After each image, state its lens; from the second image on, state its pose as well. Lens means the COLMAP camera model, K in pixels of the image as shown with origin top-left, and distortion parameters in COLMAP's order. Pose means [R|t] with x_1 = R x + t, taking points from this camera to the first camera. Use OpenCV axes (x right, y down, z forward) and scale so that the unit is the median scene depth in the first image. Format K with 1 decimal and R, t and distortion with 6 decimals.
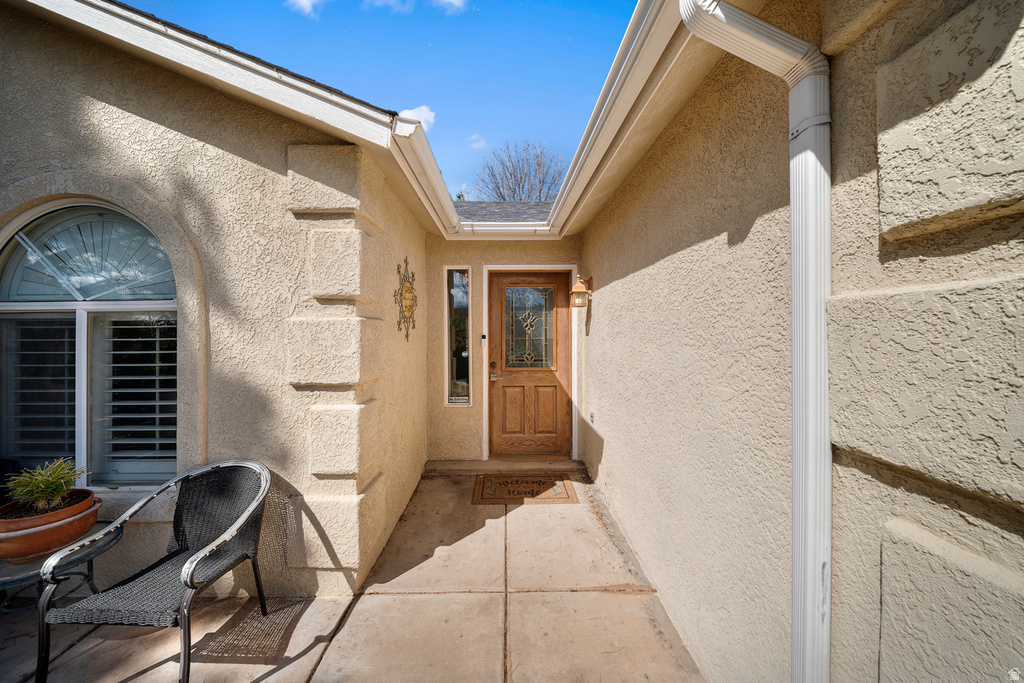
lens RADIAL K [[356.2, 0, 509.0], [0, 356.2, 326.0], [0, 0, 1]] dist [0.000086, -0.000075]
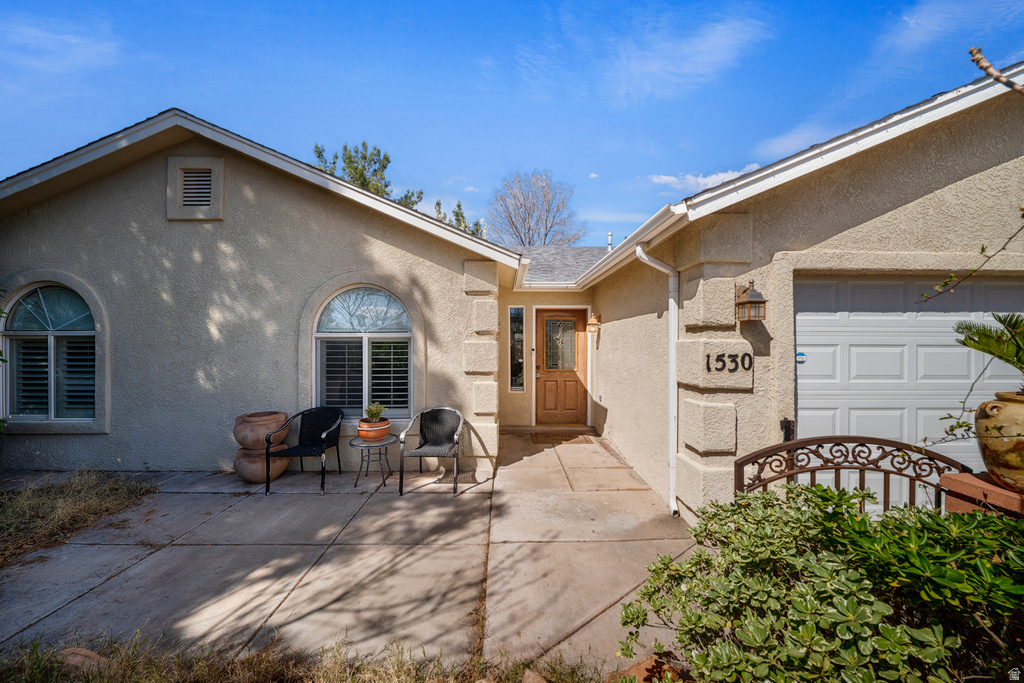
lens RADIAL K [[356.1, 0, 505.8], [0, 356.1, 338.8], [0, 0, 1]] dist [0.001171, -0.004020]
pose [[0.999982, 0.005926, -0.000543, -0.257427], [-0.005924, 0.999977, 0.003262, -0.032483], [0.000562, -0.003259, 0.999995, -0.821118]]
